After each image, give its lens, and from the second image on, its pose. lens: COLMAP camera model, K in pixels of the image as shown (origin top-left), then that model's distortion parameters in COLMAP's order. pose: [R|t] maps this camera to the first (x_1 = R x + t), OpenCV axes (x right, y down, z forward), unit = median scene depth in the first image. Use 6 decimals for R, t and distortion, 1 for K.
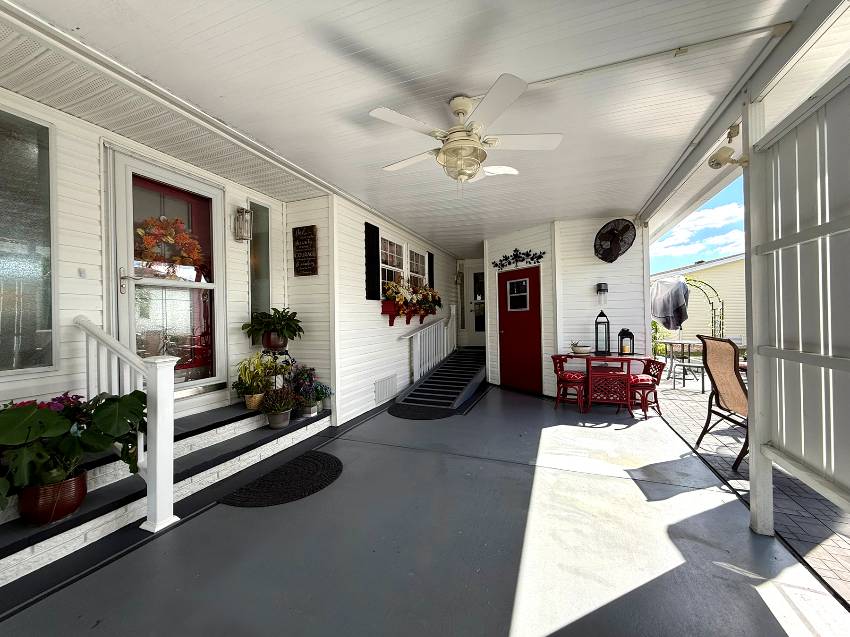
lens RADIAL K [[342.2, 0, 418.8], [0, 342.2, 317.1], [0, 0, 1]] dist [0.000925, 0.000694]
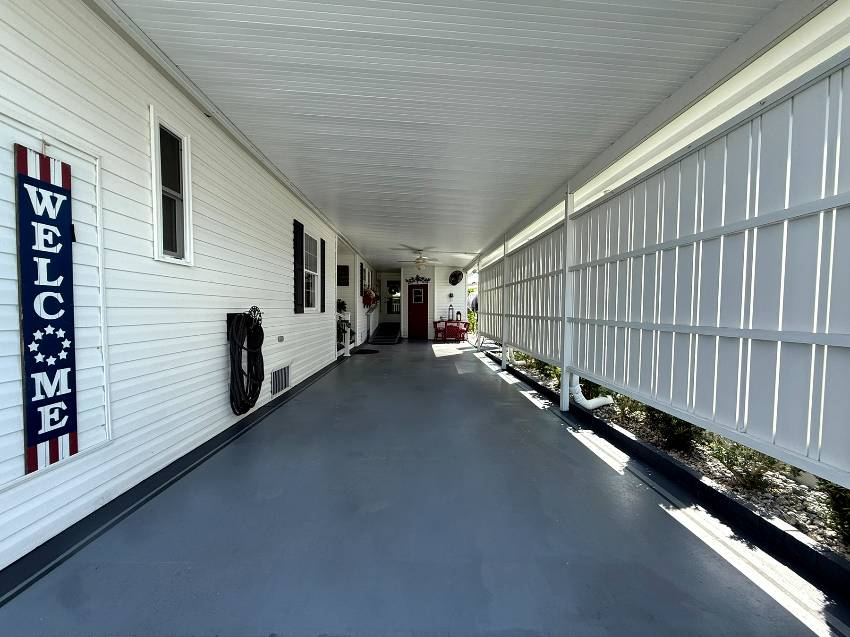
lens RADIAL K [[342.2, 0, 425.5], [0, 342.2, 321.1], [0, 0, 1]] dist [0.000925, 0.000694]
pose [[0.919297, 0.010347, 0.393427, -0.651632], [-0.024853, 0.999185, 0.031793, 0.031192], [-0.392778, -0.039005, 0.918806, -1.292070]]
